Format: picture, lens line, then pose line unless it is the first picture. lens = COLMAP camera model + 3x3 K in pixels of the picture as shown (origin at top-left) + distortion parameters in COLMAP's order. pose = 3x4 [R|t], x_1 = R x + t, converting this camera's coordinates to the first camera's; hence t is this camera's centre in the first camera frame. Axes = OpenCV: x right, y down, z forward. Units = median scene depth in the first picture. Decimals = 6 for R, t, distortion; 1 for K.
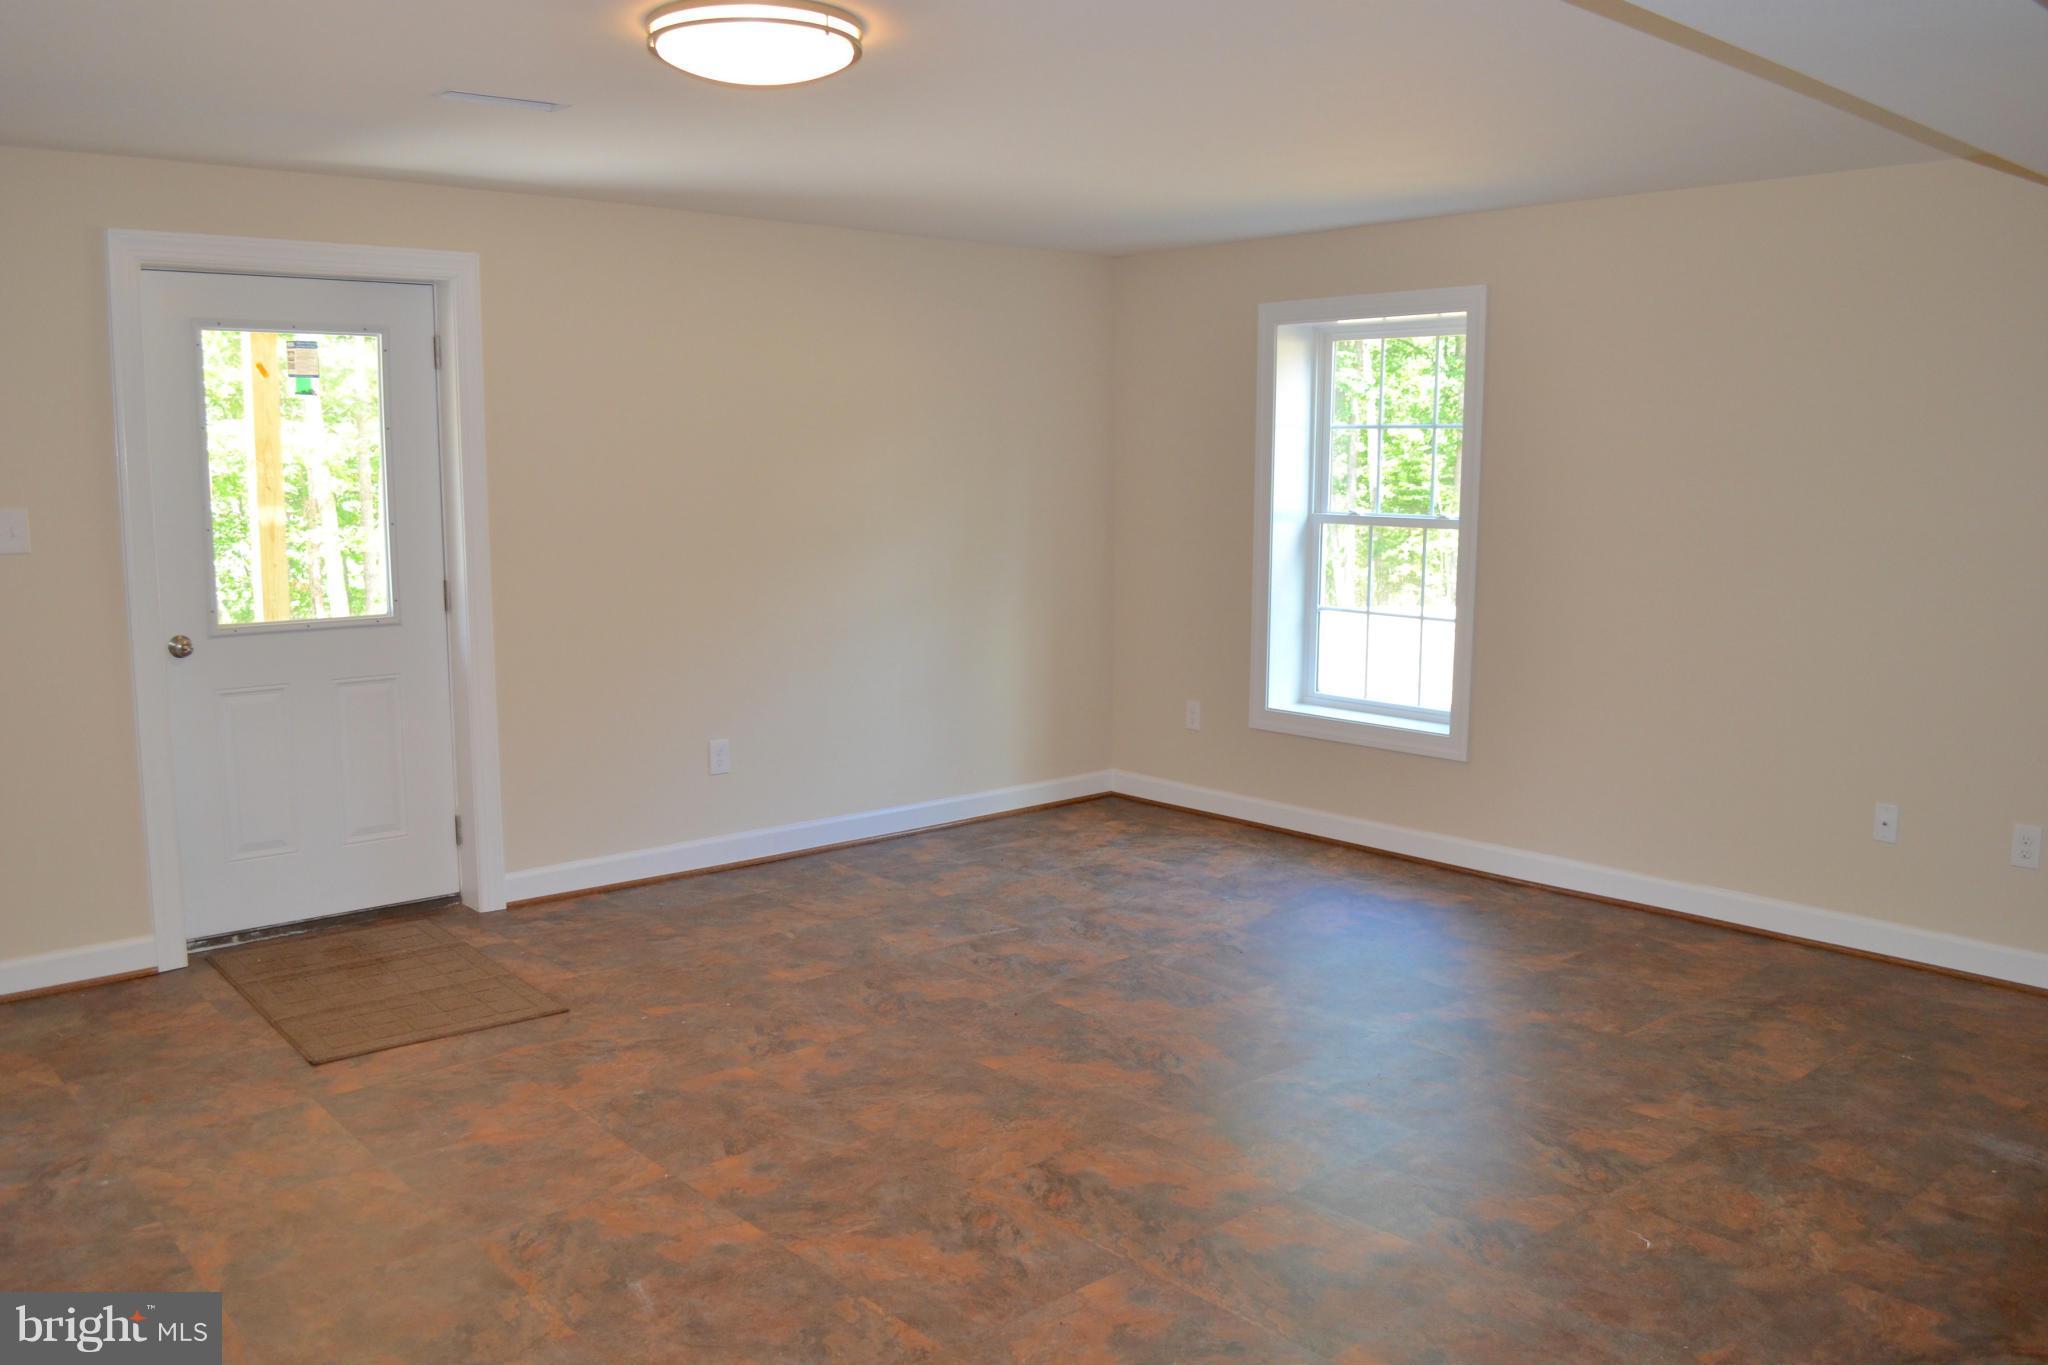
lens RADIAL K [[1631.3, 0, 1024.0], [0, 1631.3, 682.5], [0, 0, 1]] dist [-0.083984, 0.011023]
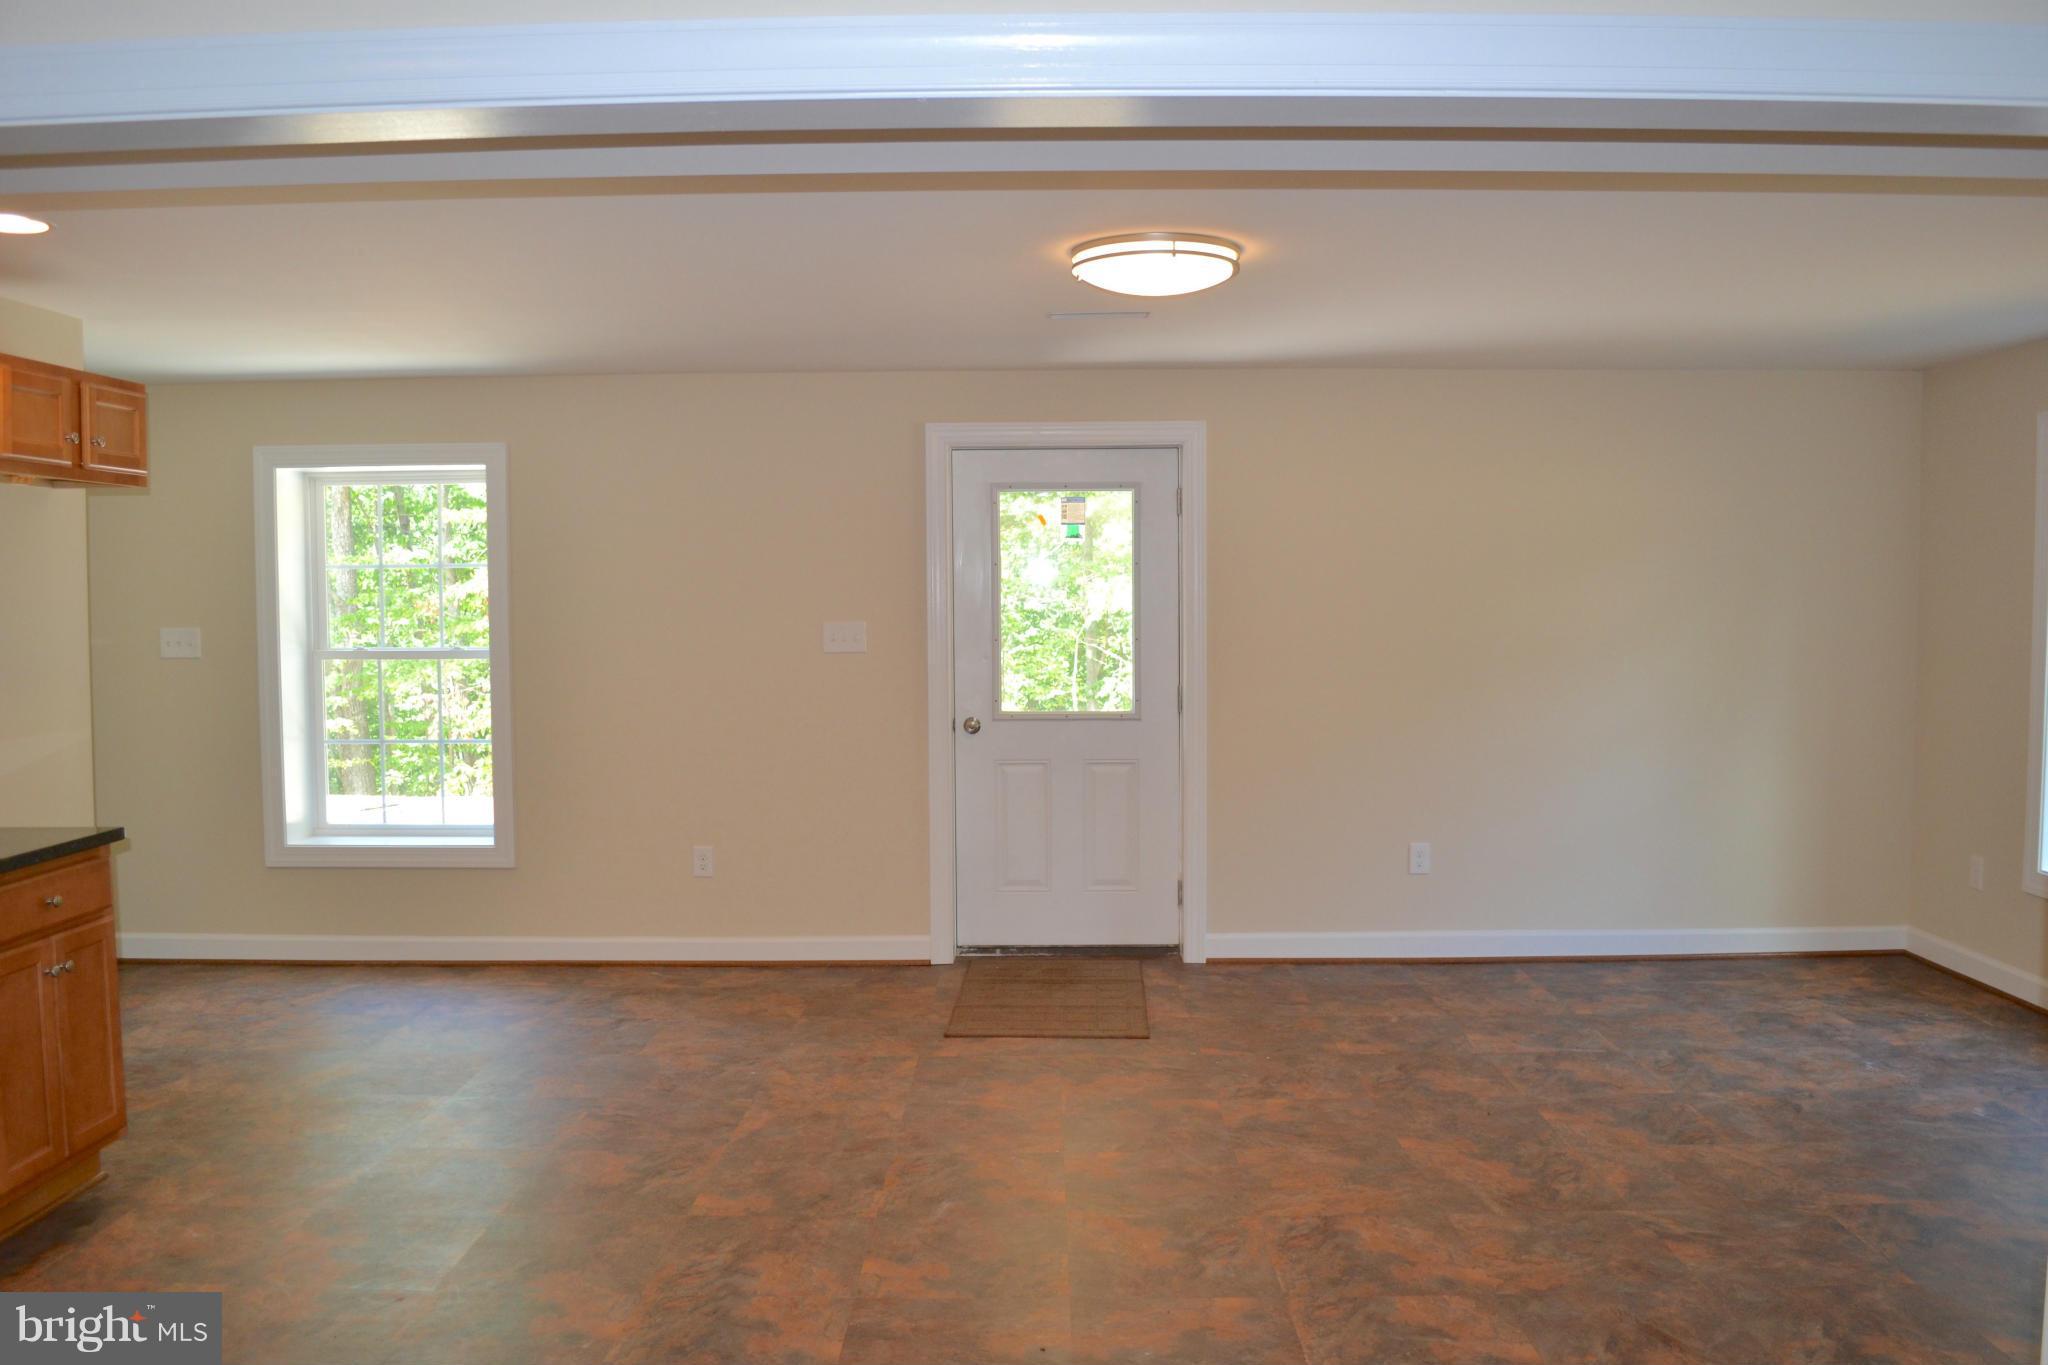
lens RADIAL K [[1631.3, 0, 1024.0], [0, 1631.3, 682.5], [0, 0, 1]] dist [-0.083984, 0.011023]
pose [[0.743764, 0.034012, -0.667577, 0.404038], [-0.084902, 0.995423, -0.043876, -0.001923], [0.663029, 0.089312, 0.743247, 0.002289]]
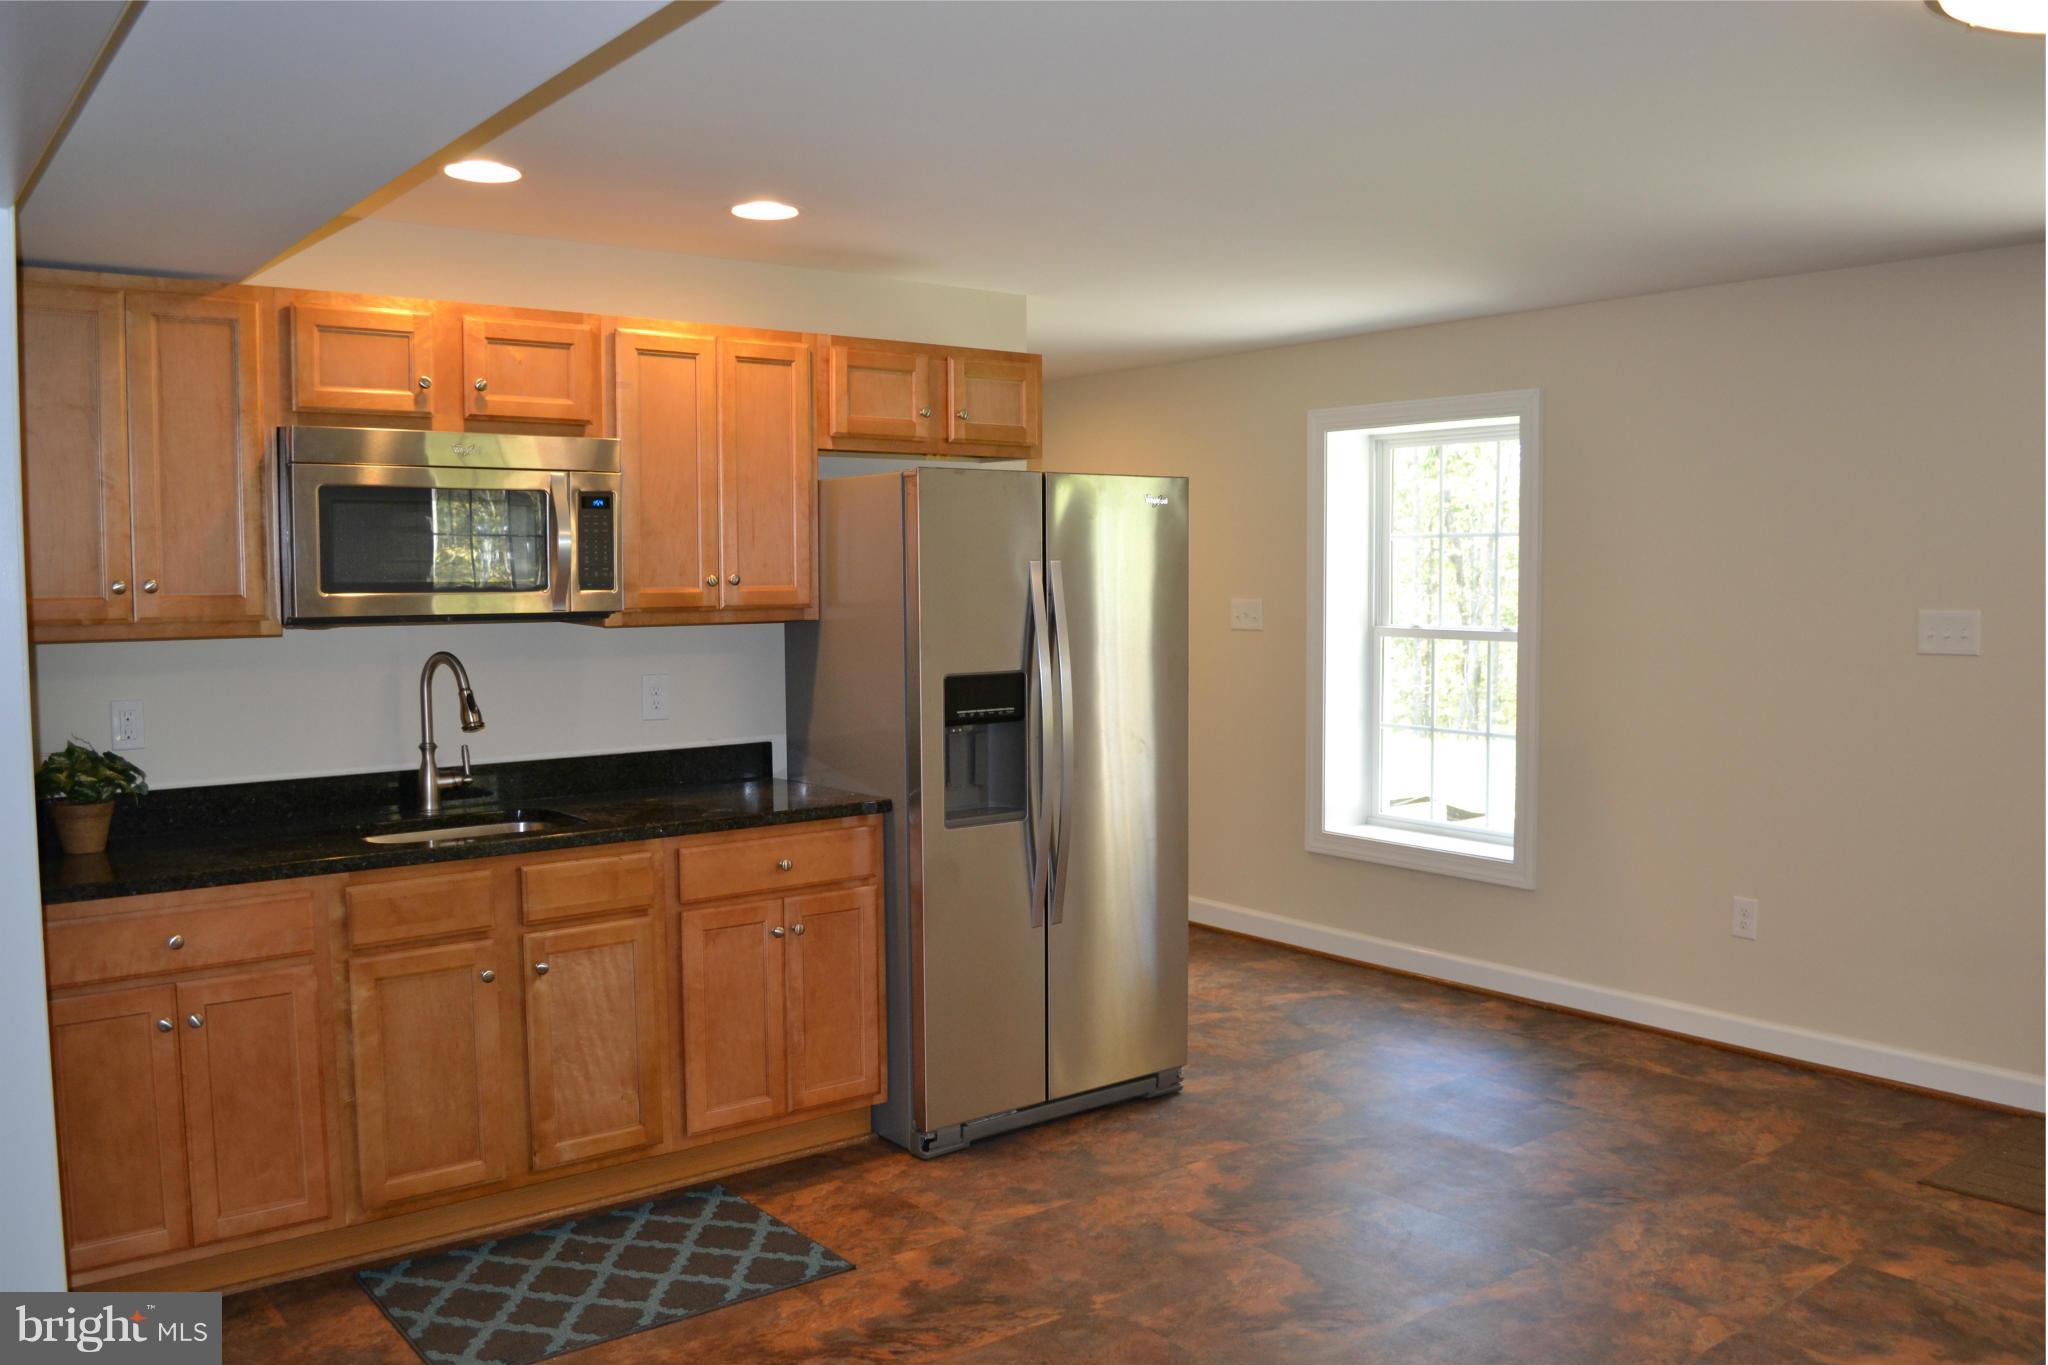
lens RADIAL K [[1631.3, 0, 1024.0], [0, 1631.3, 682.5], [0, 0, 1]] dist [-0.083984, 0.011023]
pose [[-0.060142, 0.070169, -0.995720, 0.347512], [-0.128734, 0.988650, 0.077447, -0.056927], [0.989854, 0.132841, -0.050427, 0.402716]]
